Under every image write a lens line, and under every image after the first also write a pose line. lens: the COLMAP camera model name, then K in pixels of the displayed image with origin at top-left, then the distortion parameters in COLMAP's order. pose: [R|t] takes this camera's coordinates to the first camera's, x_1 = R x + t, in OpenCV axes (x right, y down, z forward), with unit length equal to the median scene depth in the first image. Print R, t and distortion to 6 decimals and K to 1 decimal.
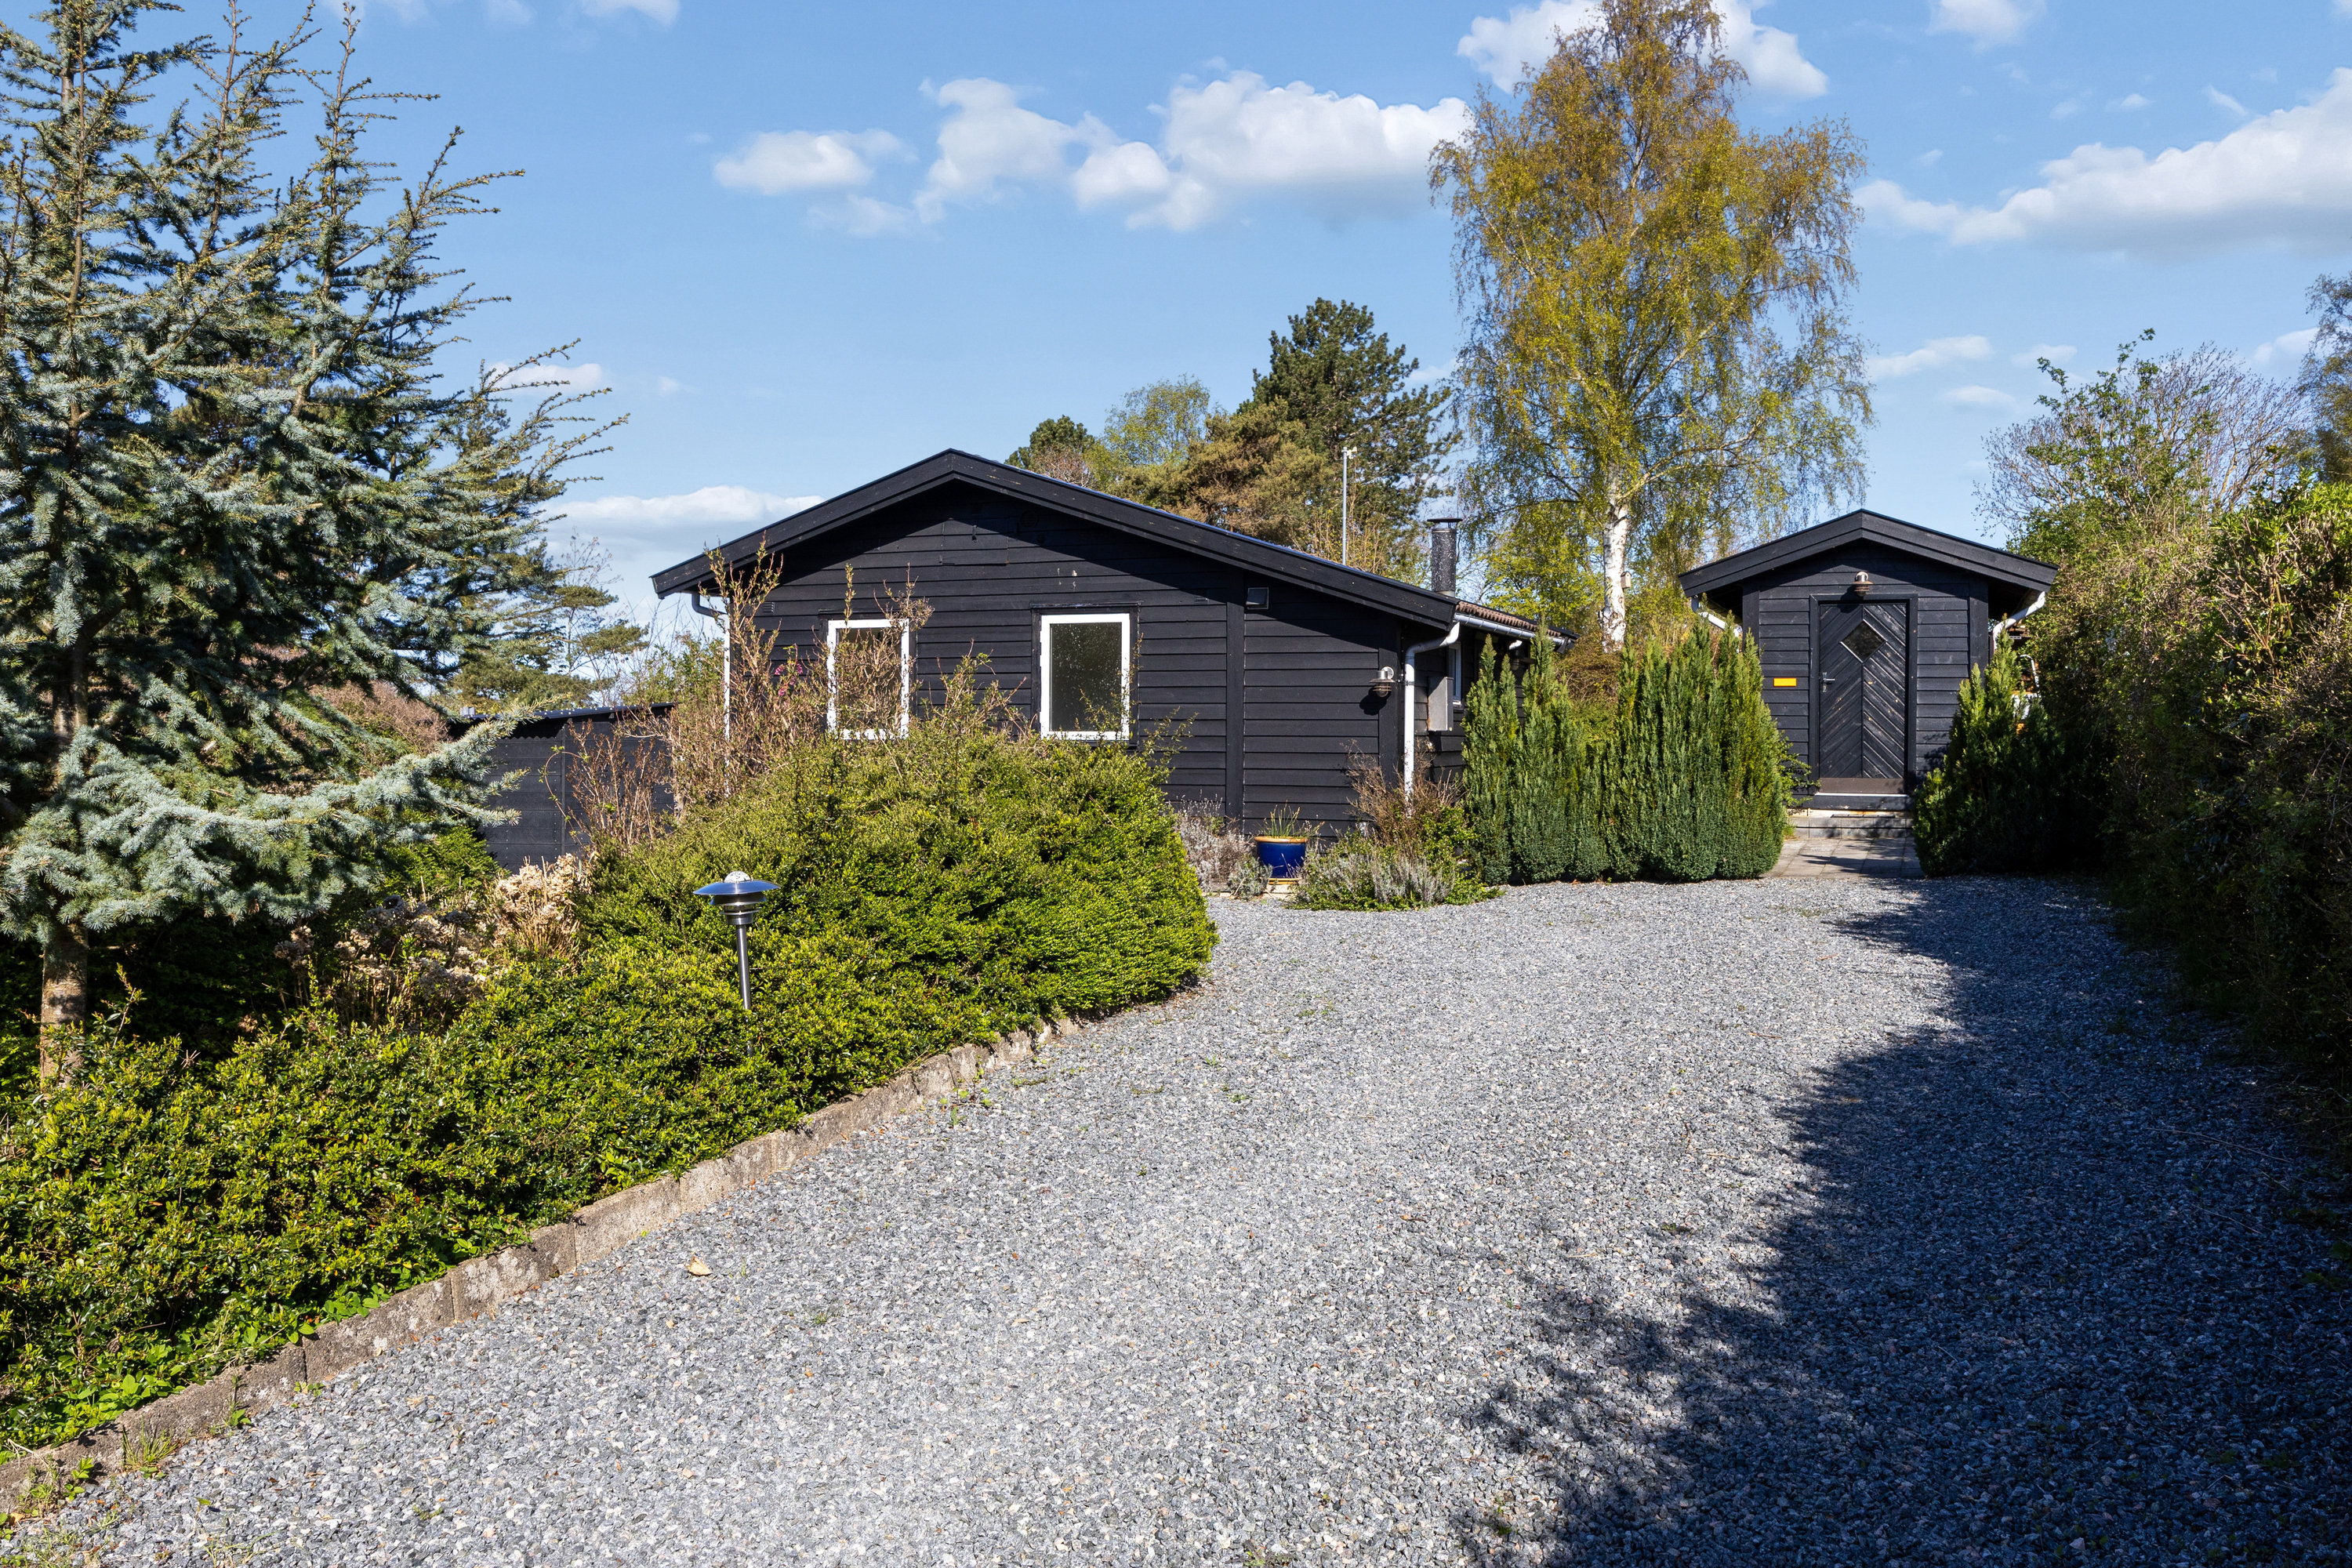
lens RADIAL K [[1926.6, 0, 1177.9], [0, 1926.6, 780.6], [0, 0, 1]] dist [-0.001681, 0.005438]
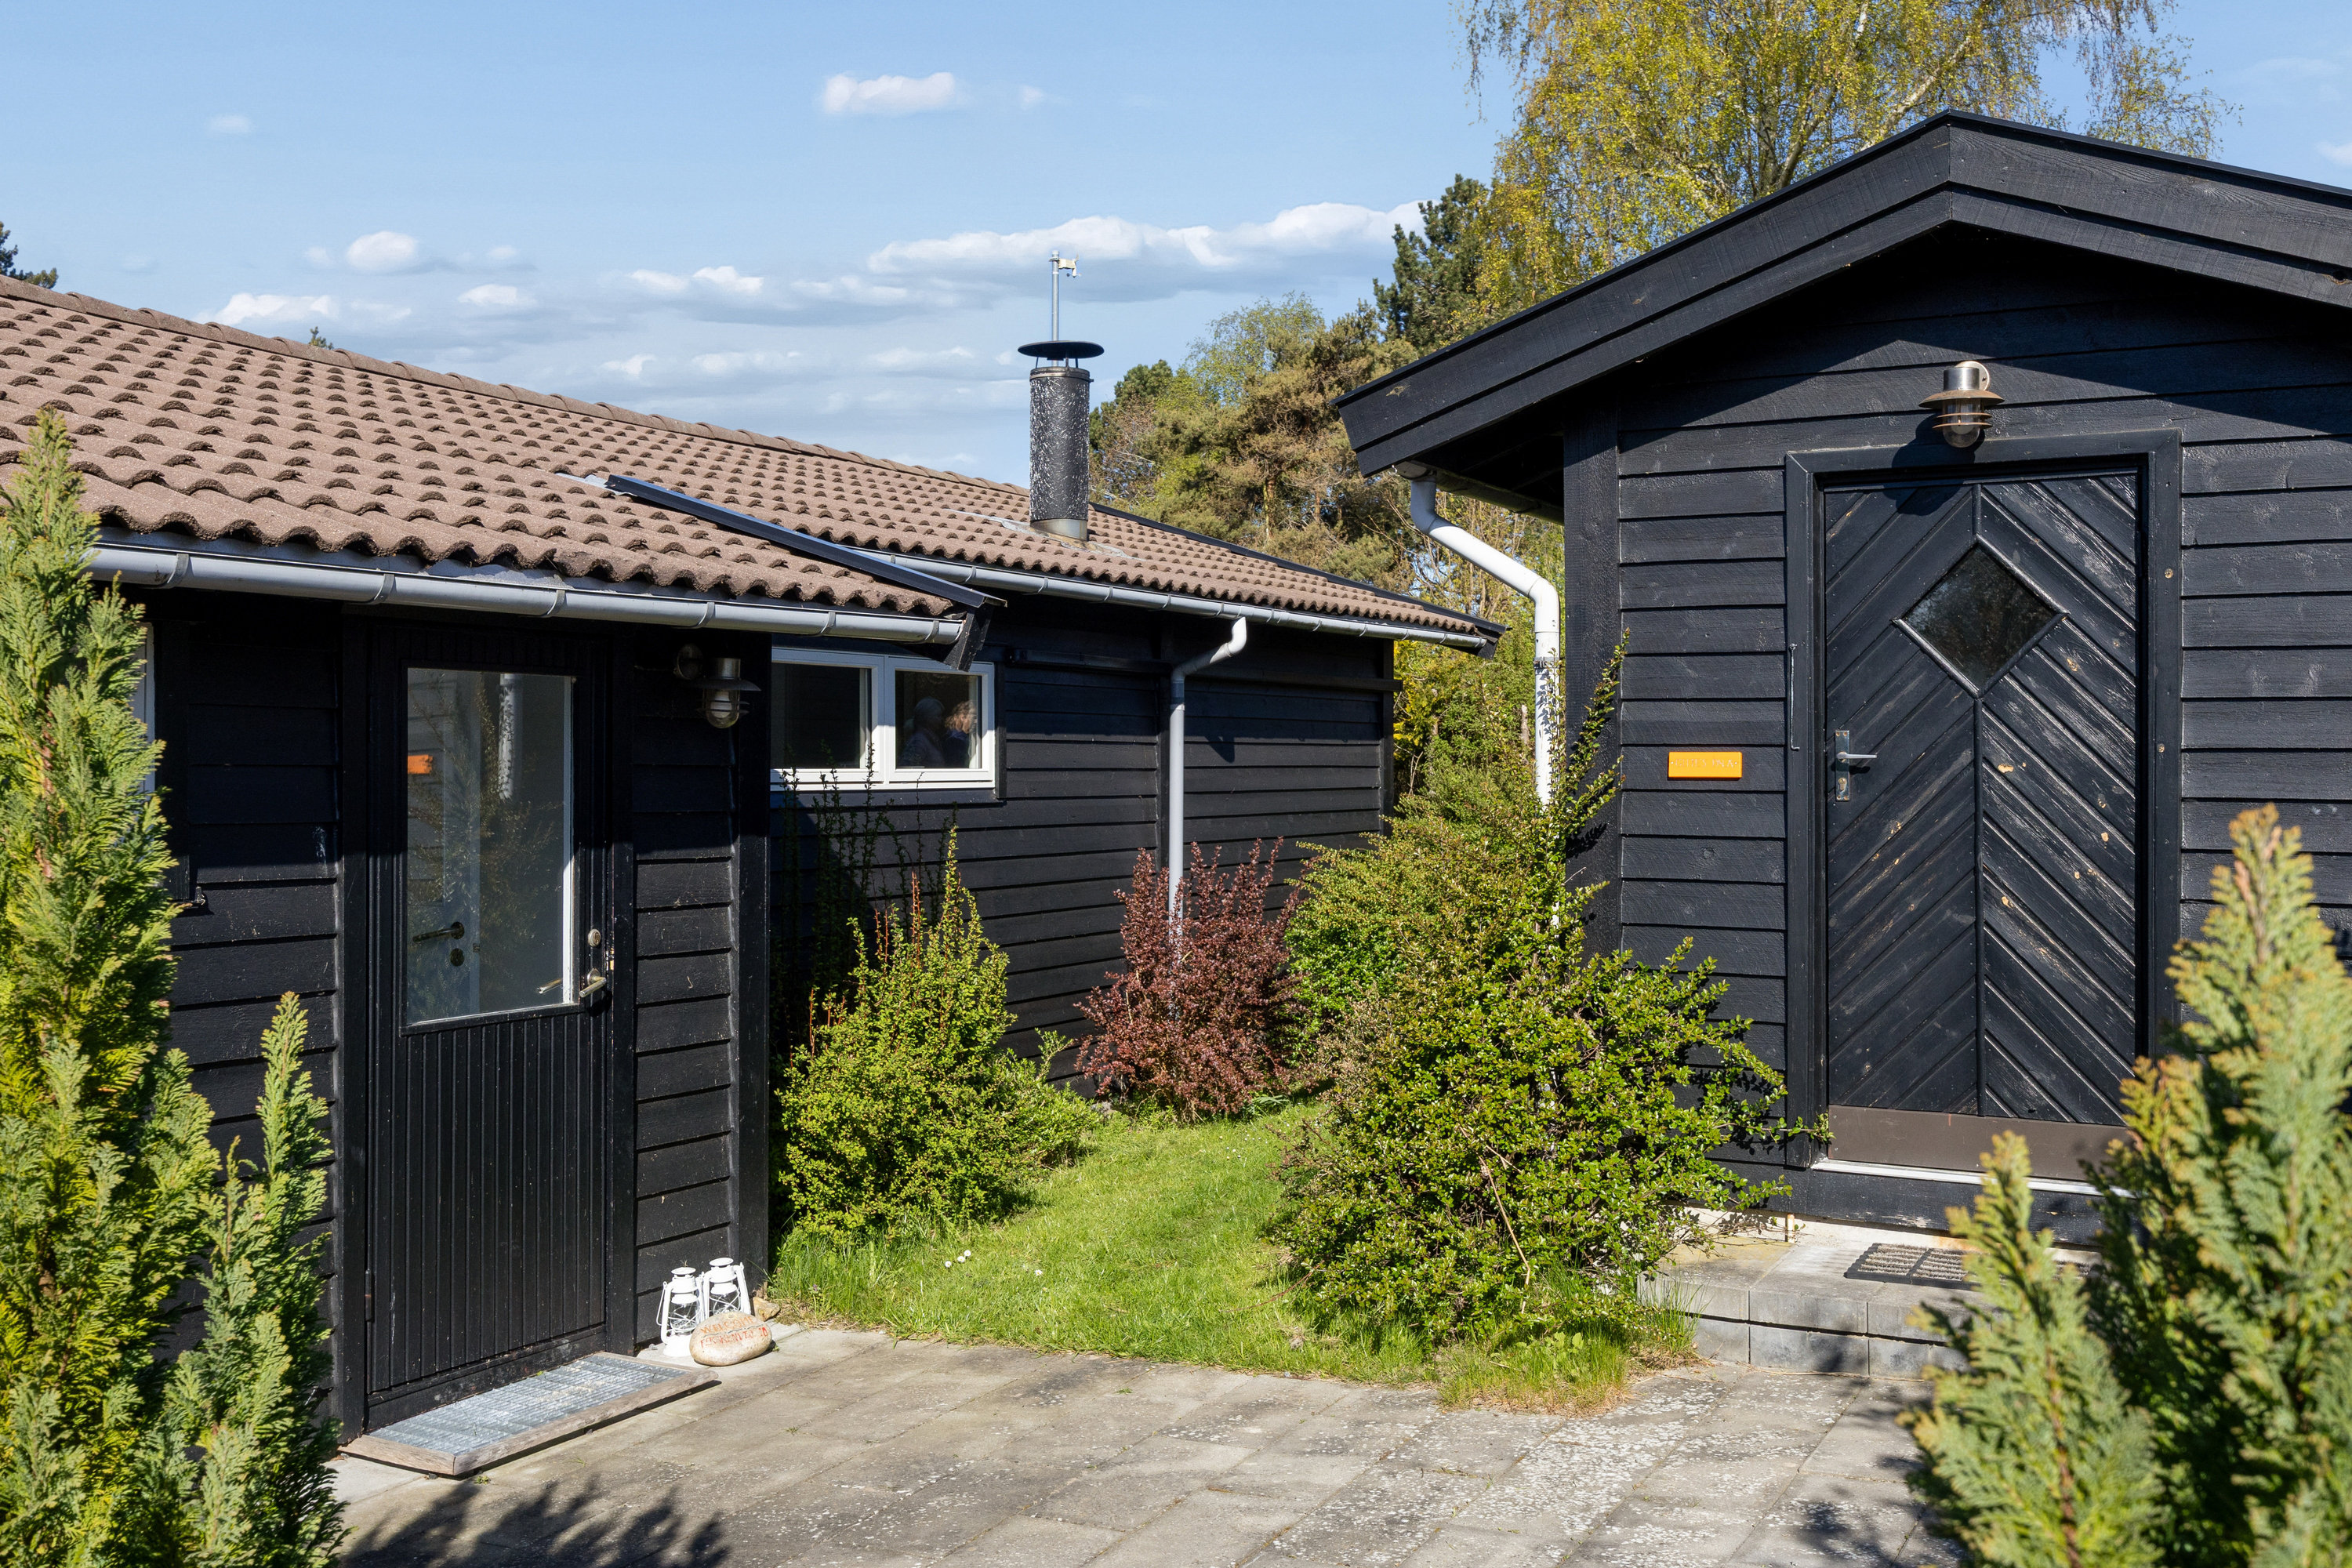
lens RADIAL K [[2303.1, 0, 1173.3], [0, 2303.1, 772.0], [0, 0, 1]] dist [0.009756, 0.000000]
pose [[0.994228, -0.000966, -0.107287, 0.132240], [-0.001492, 0.999738, -0.022825, -0.020298], [0.107281, 0.022853, 0.993966, 0.316246]]
